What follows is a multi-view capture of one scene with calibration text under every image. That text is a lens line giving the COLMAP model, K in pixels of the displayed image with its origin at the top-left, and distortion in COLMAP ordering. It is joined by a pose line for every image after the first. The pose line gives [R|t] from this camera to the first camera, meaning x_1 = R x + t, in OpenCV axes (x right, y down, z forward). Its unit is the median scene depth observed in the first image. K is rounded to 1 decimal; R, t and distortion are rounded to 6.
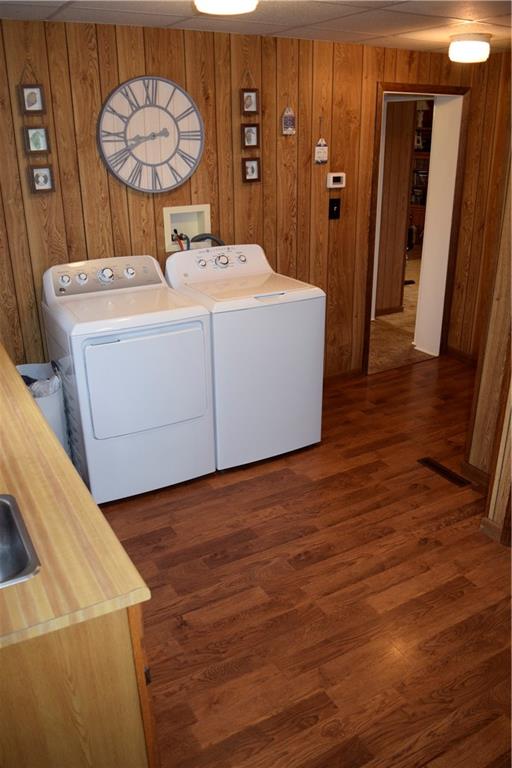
lens RADIAL K [[634.8, 0, 256.0], [0, 634.8, 385.1], [0, 0, 1]] dist [-0.087829, 0.012556]
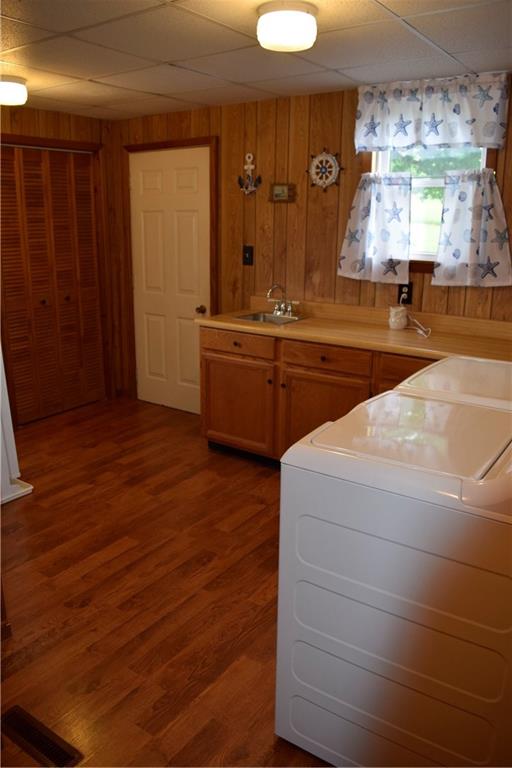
lens RADIAL K [[605.6, 0, 255.7], [0, 605.6, 383.8], [0, 0, 1]] dist [-0.094286, 0.021948]
pose [[-0.904898, 0.111436, -0.410782, 0.368607], [-0.159252, 0.806374, 0.569561, -0.530997], [0.394714, 0.580812, -0.711940, 1.551481]]
